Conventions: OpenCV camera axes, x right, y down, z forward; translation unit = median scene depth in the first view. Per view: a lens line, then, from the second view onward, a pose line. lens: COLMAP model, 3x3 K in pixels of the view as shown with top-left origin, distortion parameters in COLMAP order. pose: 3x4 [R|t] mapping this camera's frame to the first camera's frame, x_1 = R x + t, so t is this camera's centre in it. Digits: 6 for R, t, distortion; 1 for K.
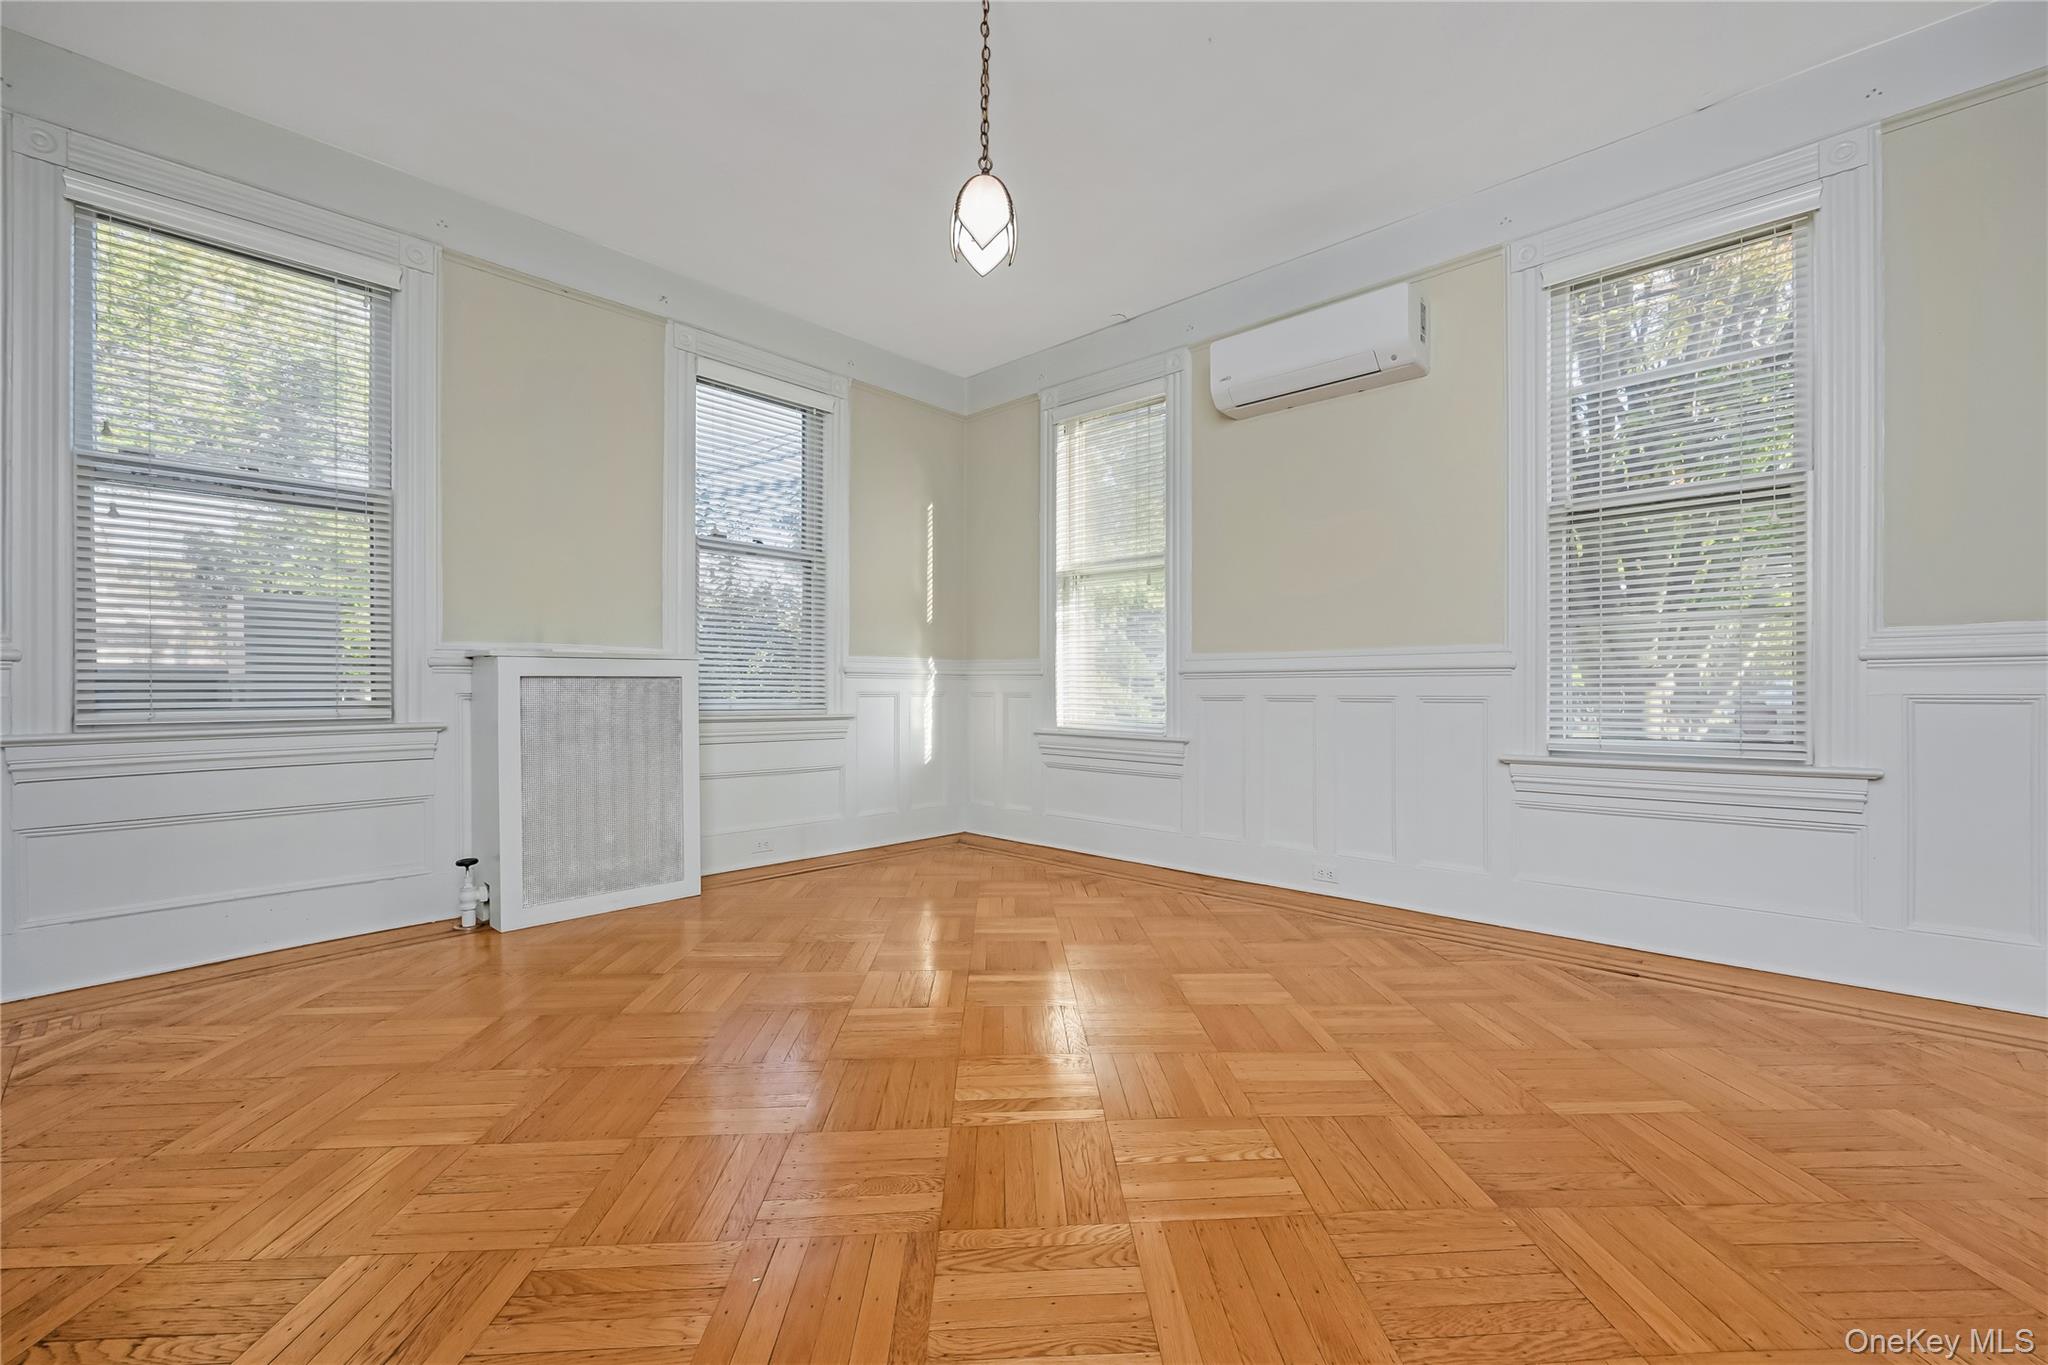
lens RADIAL K [[830.2, 0, 1034.6], [0, 830.2, 689.7], [0, 0, 1]] dist [-0.000001, -0.000180]
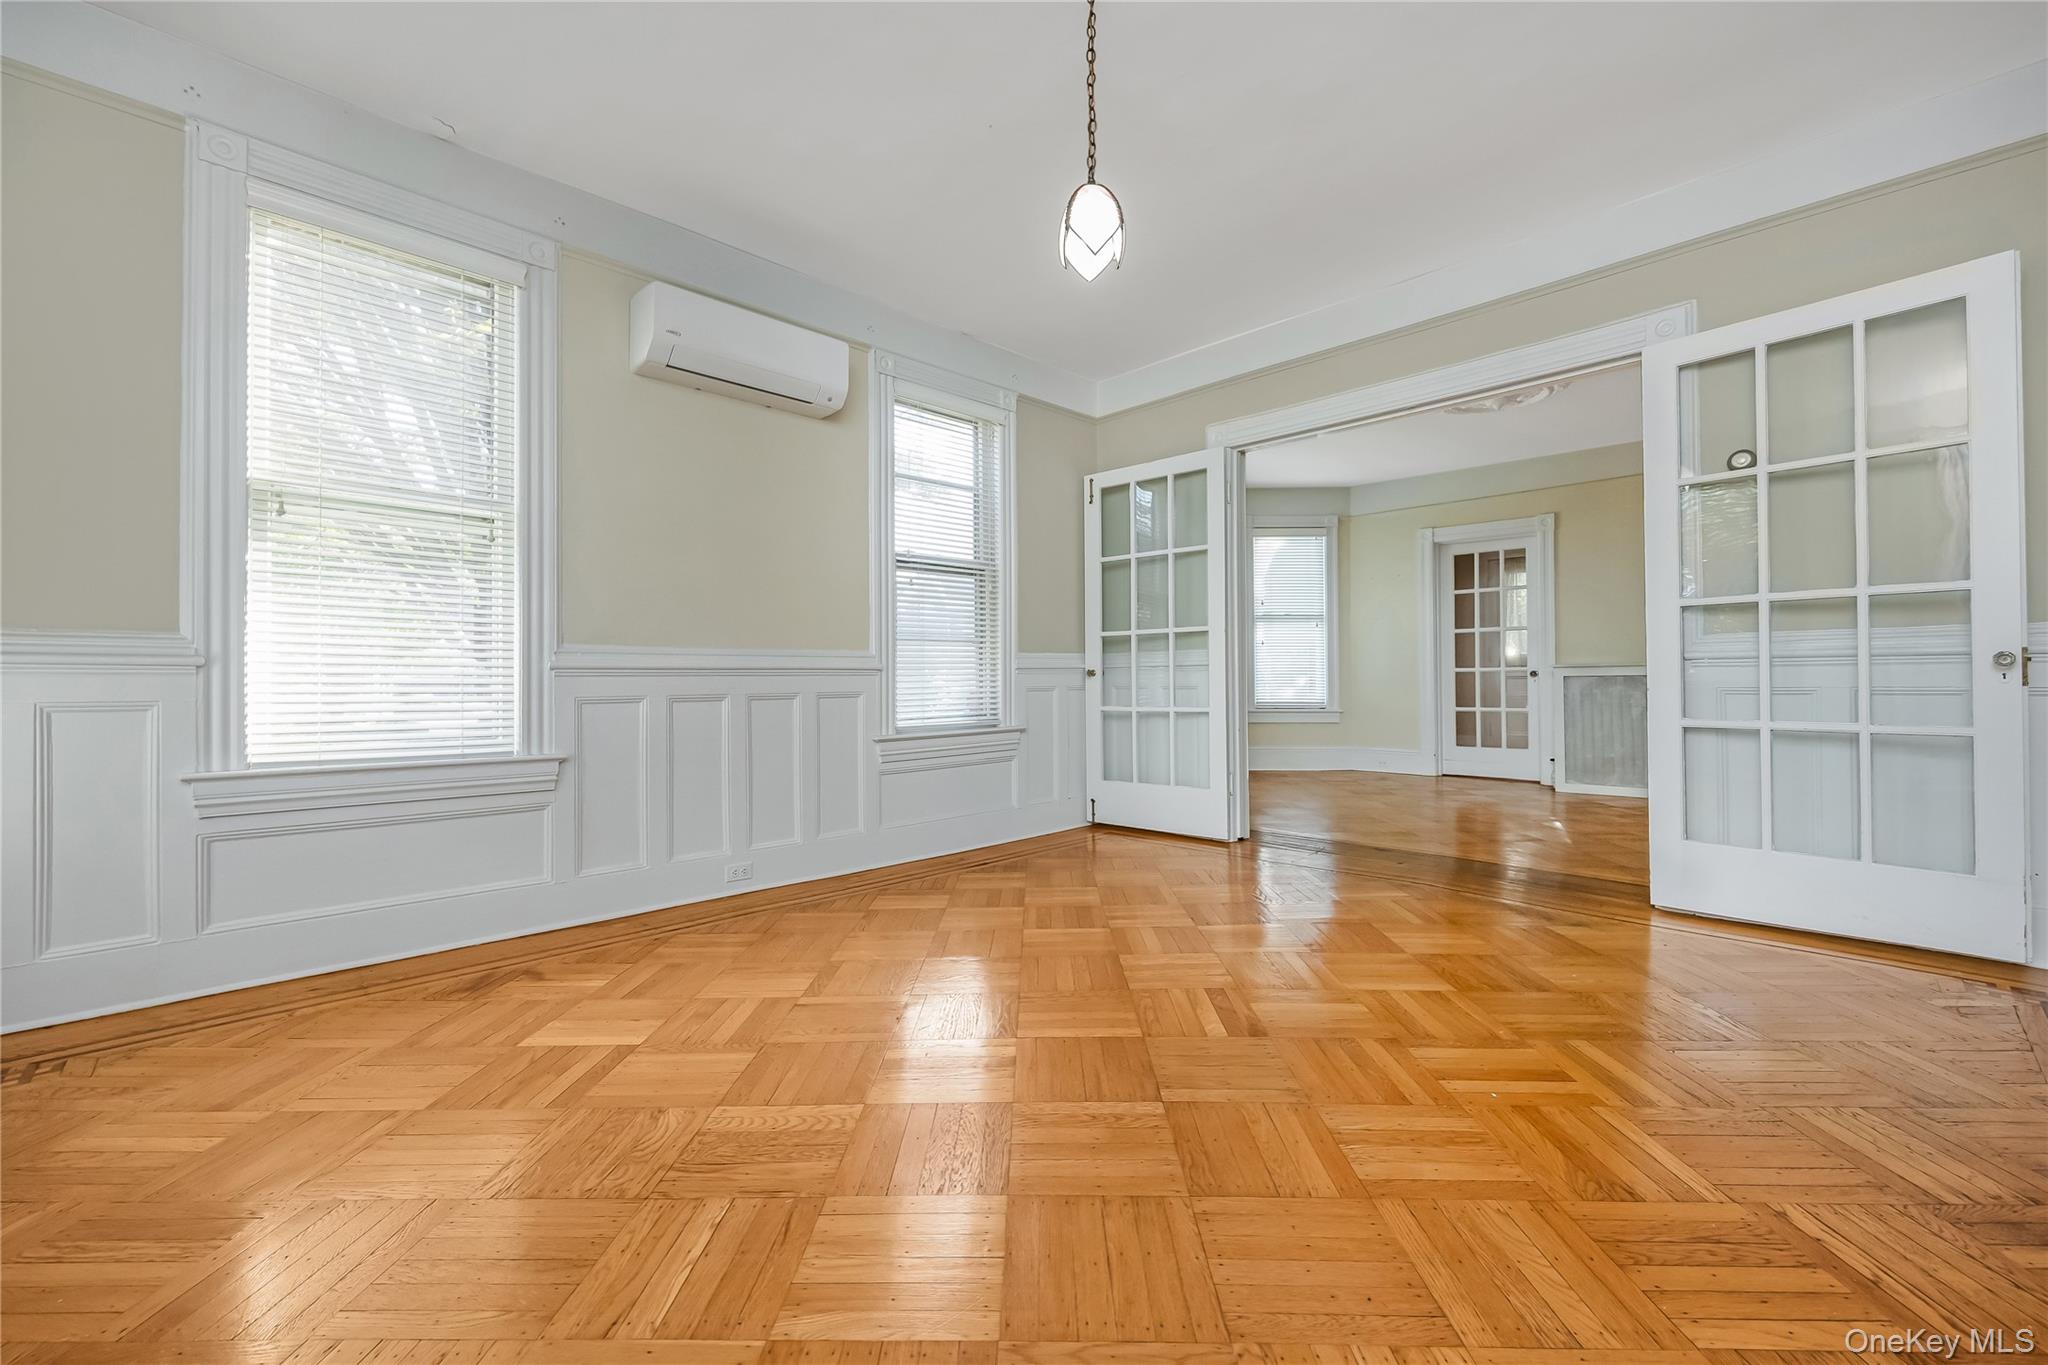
lens RADIAL K [[821.5, 0, 1032.3], [0, 821.5, 676.3], [0, 0, 1]] dist [-0.000926, -0.000227]
pose [[0.049773, 0.010024, 0.998710, -0.875449], [0.013675, 0.999849, -0.010717, 0.000341], [-0.998667, 0.014191, 0.049628, 0.839077]]
